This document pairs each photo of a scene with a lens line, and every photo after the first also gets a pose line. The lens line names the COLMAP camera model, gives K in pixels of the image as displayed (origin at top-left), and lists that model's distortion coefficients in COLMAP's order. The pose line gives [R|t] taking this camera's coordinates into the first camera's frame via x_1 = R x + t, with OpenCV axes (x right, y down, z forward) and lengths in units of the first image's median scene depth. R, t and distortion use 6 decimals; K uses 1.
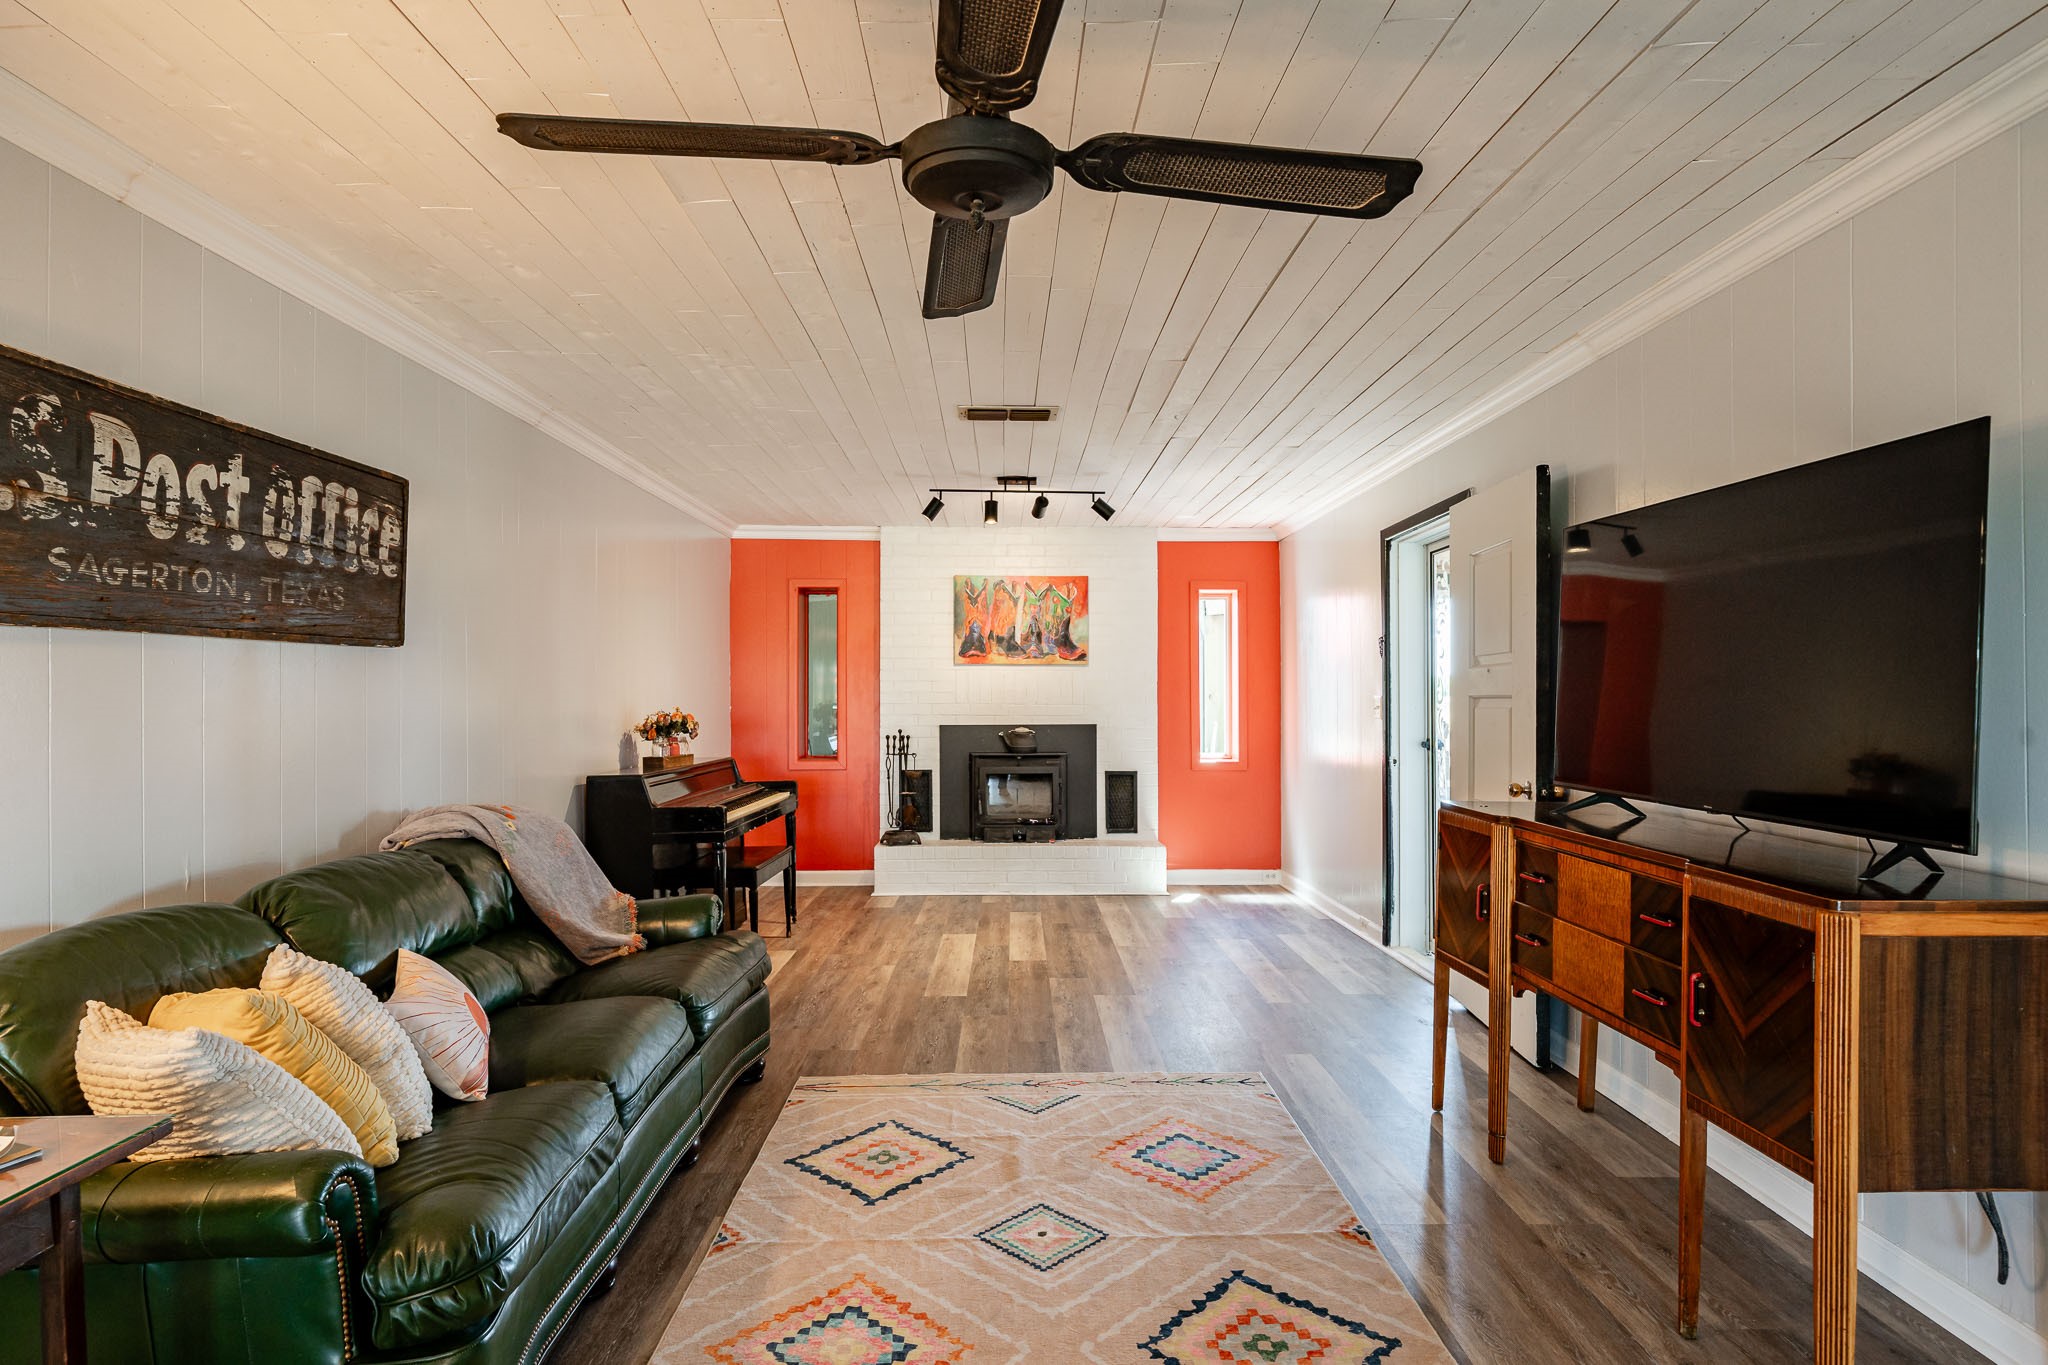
lens RADIAL K [[1082.7, 0, 1020.9], [0, 1082.7, 687.7], [0, 0, 1]] dist [0.002023, 0.000504]
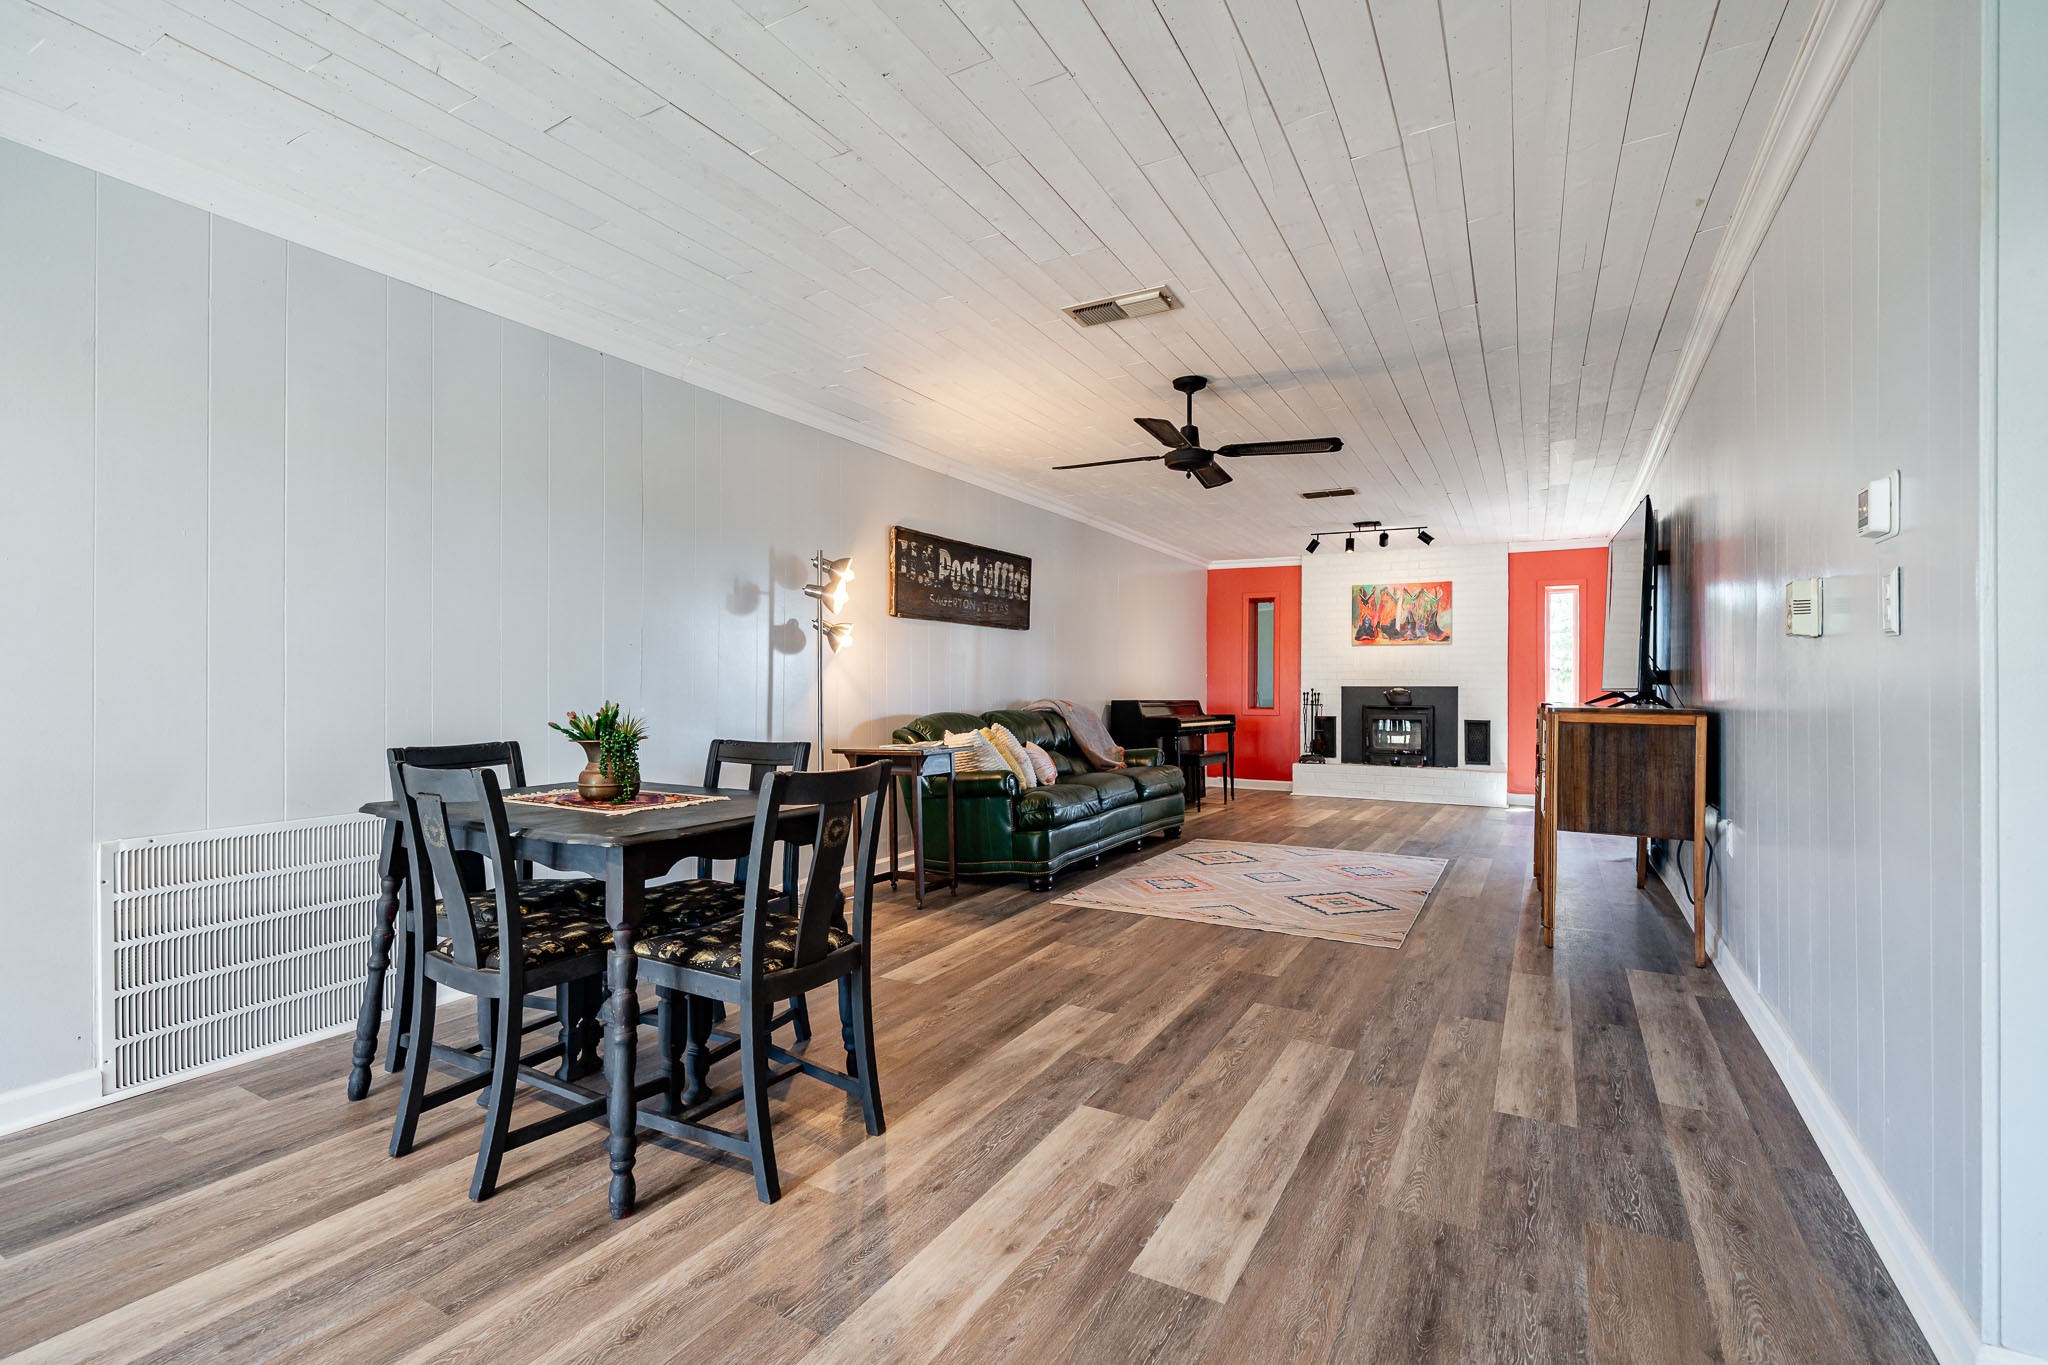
lens RADIAL K [[918.1, 0, 1025.5], [0, 918.1, 685.7], [0, 0, 1]] dist [0.001352, -0.000021]
pose [[0.865305, 0.003078, -0.501236, 0.309780], [-0.004404, 0.999989, -0.001462, 0.063437], [0.501226, 0.003472, 0.865309, -0.534099]]
